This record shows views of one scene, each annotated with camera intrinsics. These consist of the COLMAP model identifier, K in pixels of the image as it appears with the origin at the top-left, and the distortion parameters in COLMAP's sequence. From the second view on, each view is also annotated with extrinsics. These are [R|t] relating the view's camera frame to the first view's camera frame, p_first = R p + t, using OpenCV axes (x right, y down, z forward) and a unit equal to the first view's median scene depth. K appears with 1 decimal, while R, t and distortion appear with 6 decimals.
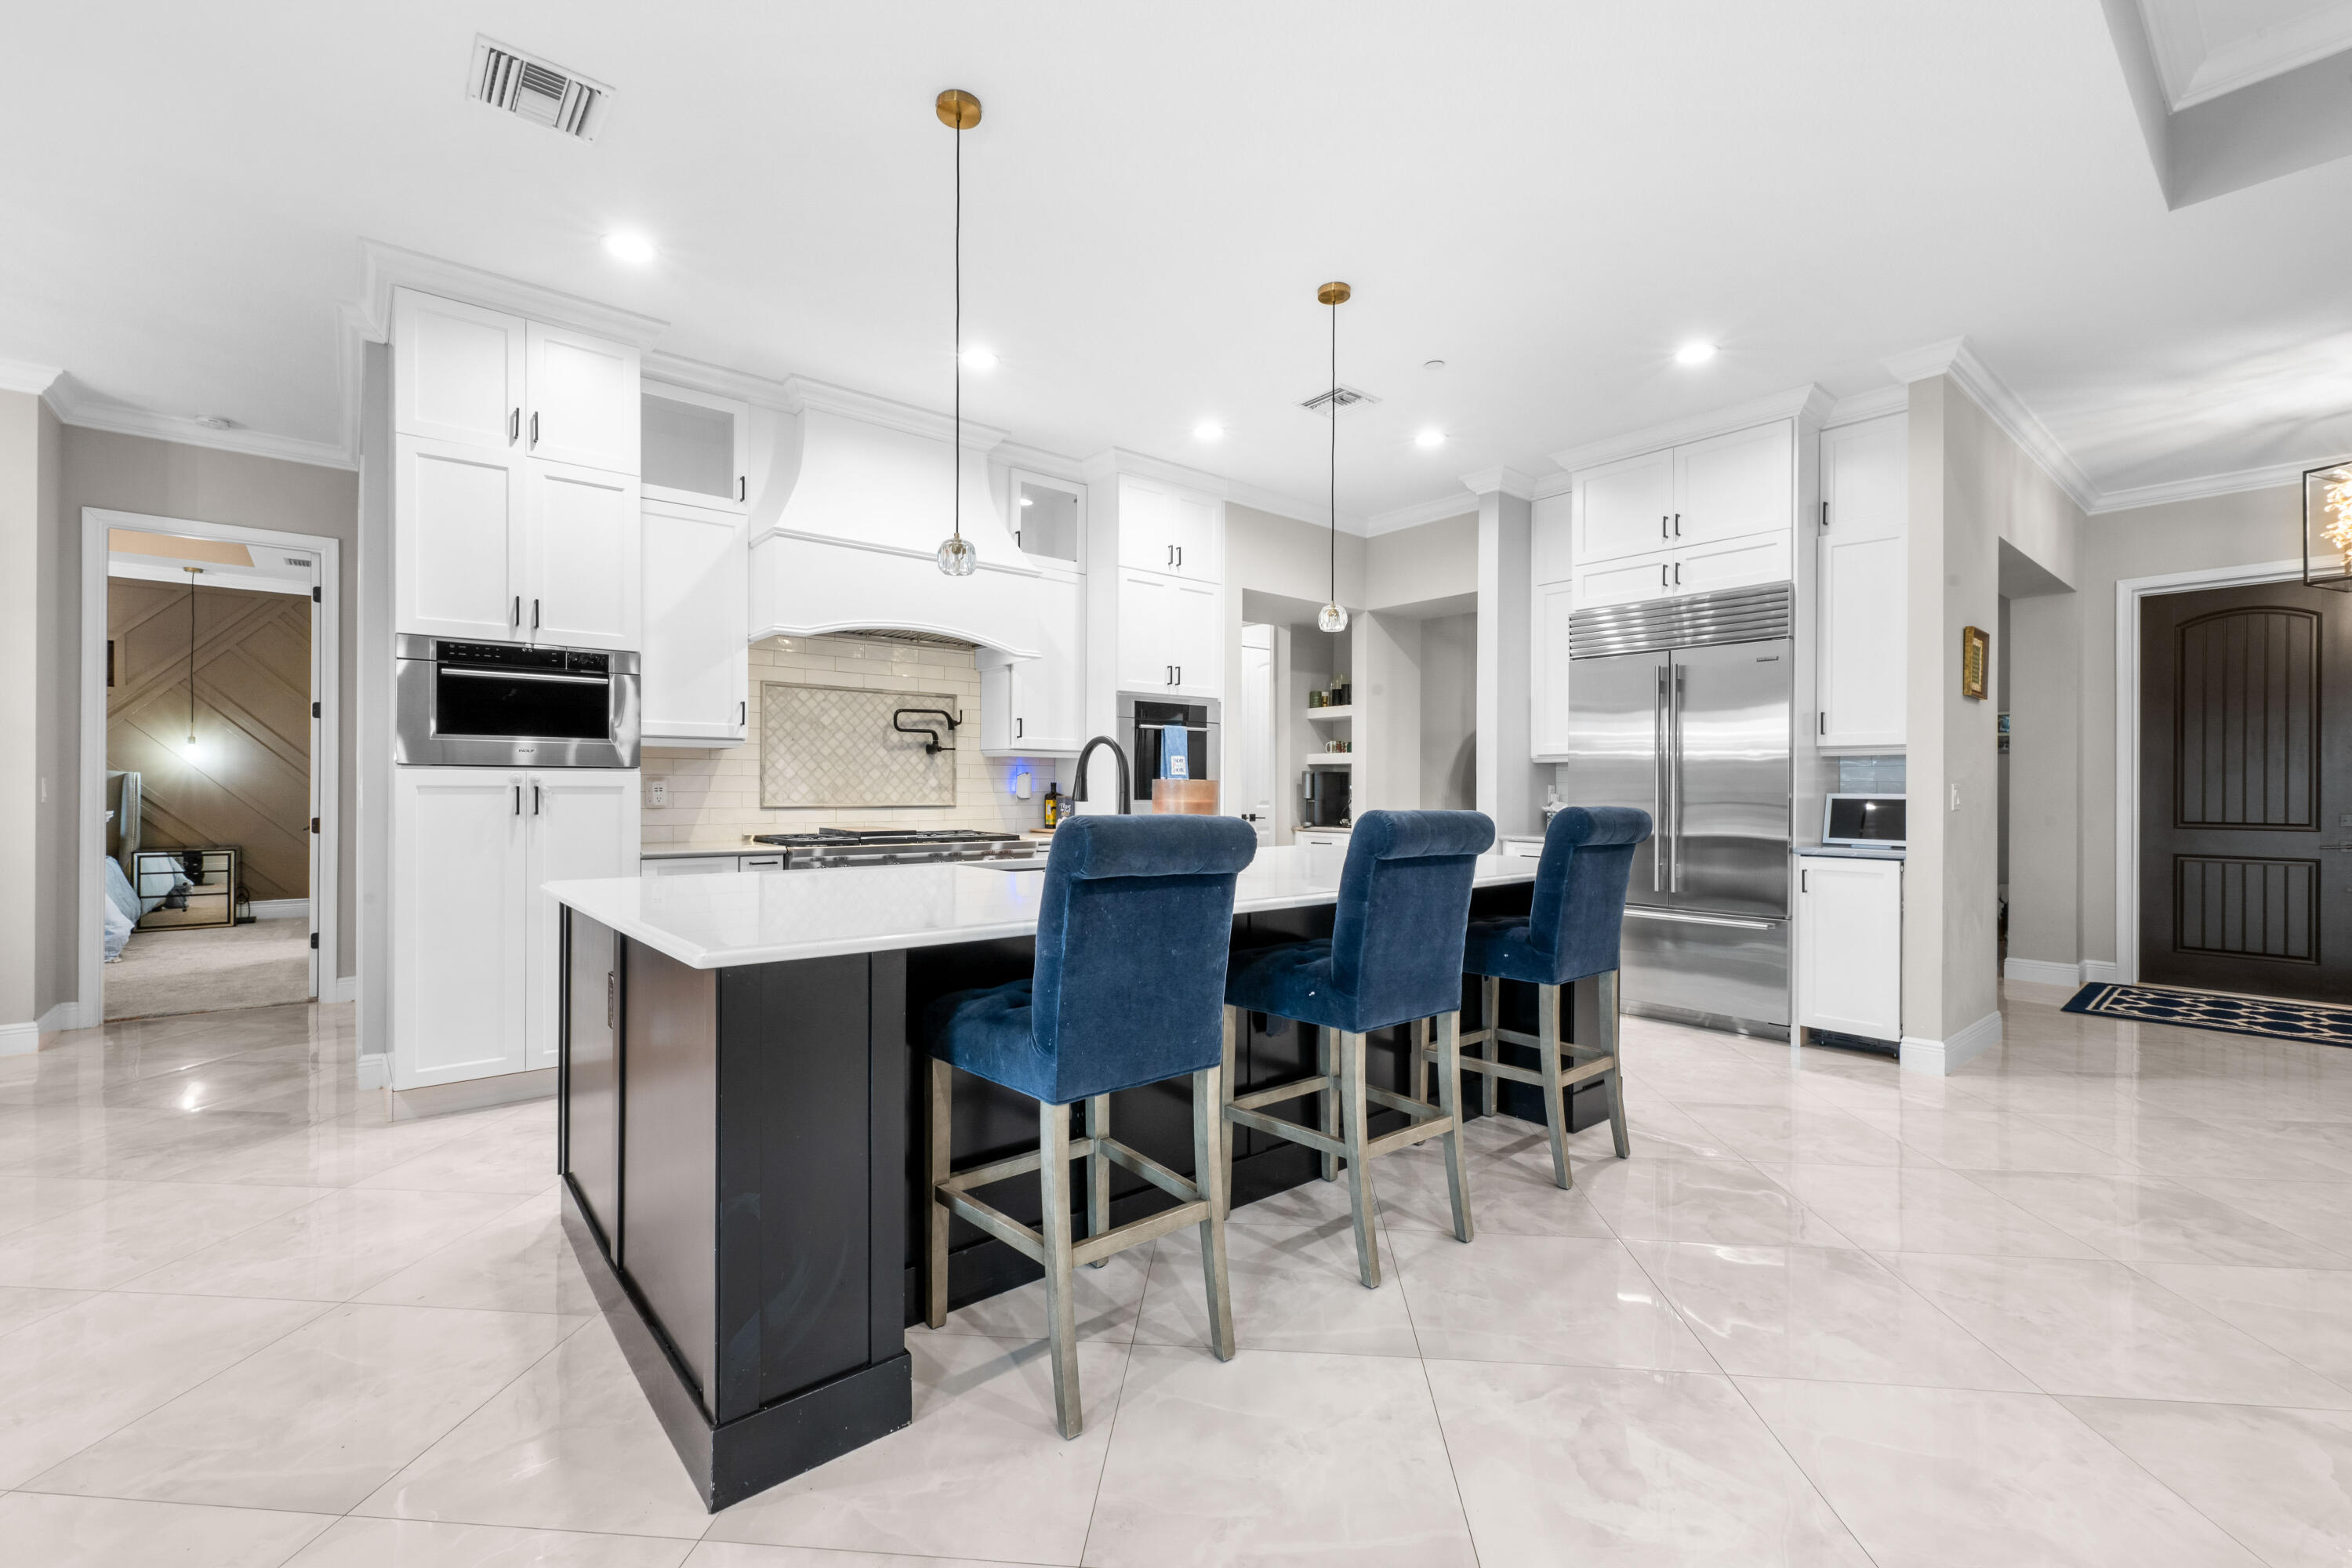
lens RADIAL K [[992.7, 0, 1176.0], [0, 992.7, 784.0], [0, 0, 1]] dist [0.001556, 0.000305]
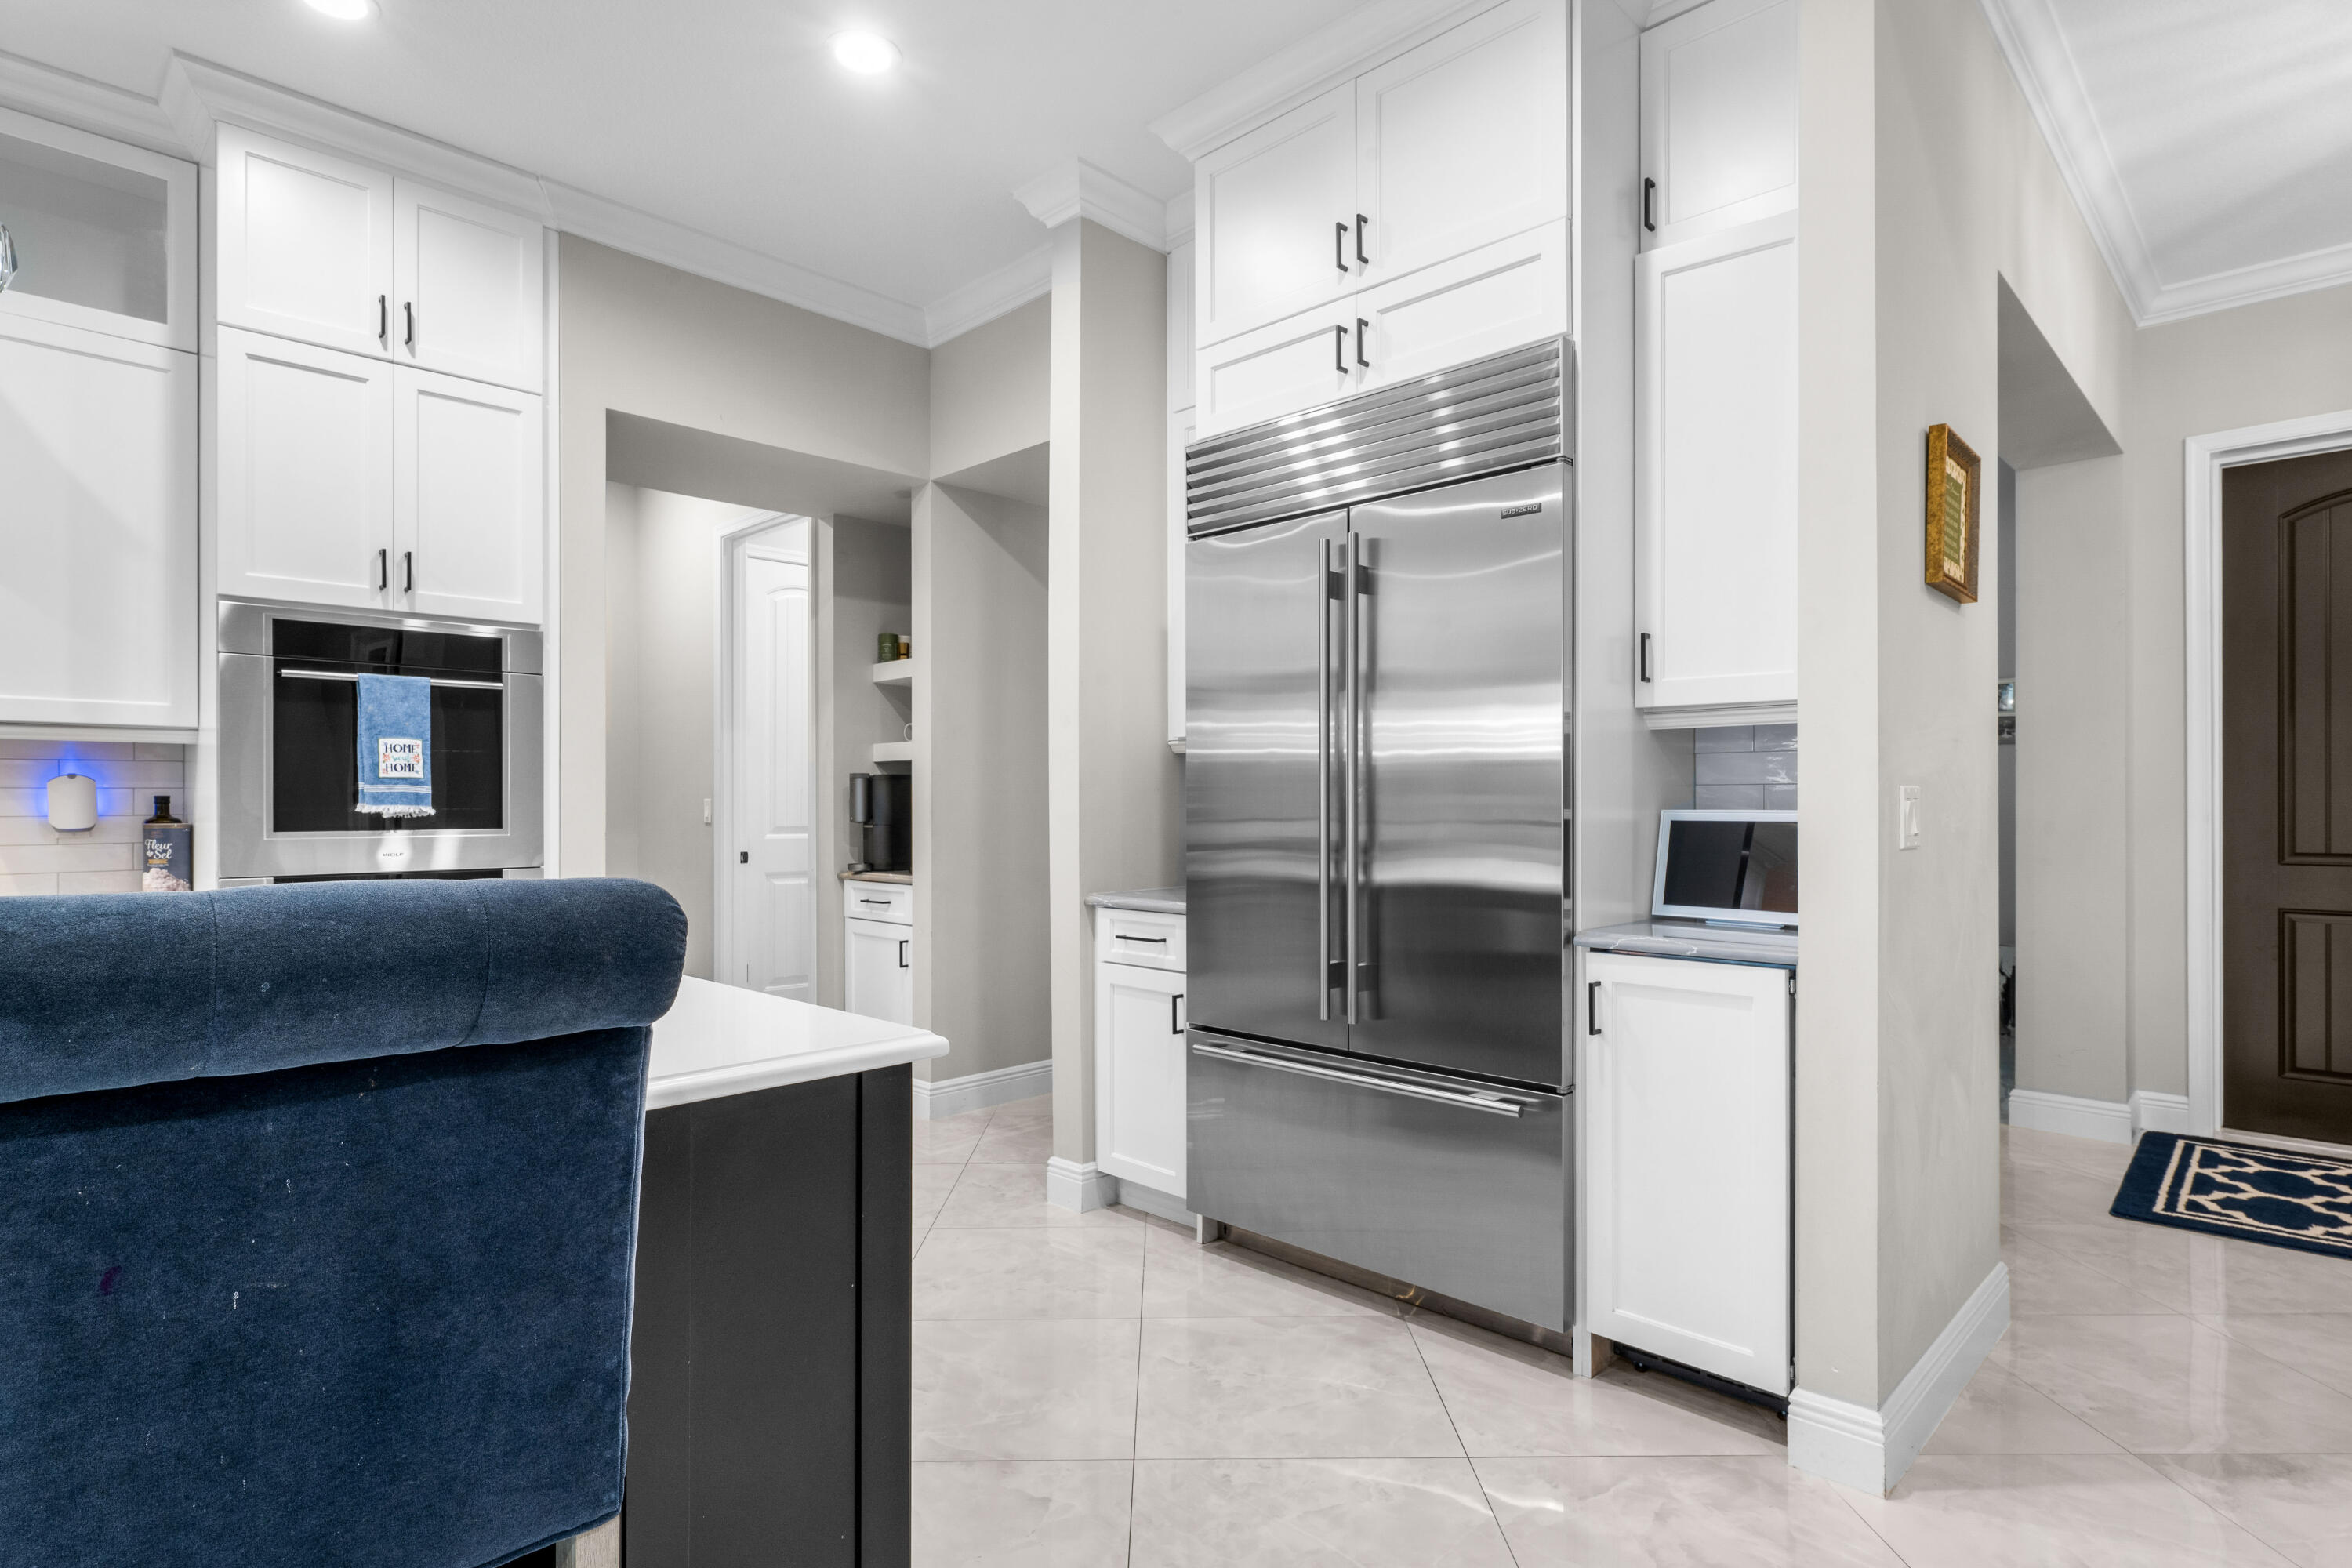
lens RADIAL K [[1206.7, 0, 1181.3], [0, 1206.7, 798.6], [0, 0, 1]] dist [-0.004042, -0.001235]
pose [[0.995514, -0.005771, 0.094438, 0.351968], [0.005676, 0.999983, 0.001278, 0.002135], [-0.094444, -0.000737, 0.995530, 0.426087]]
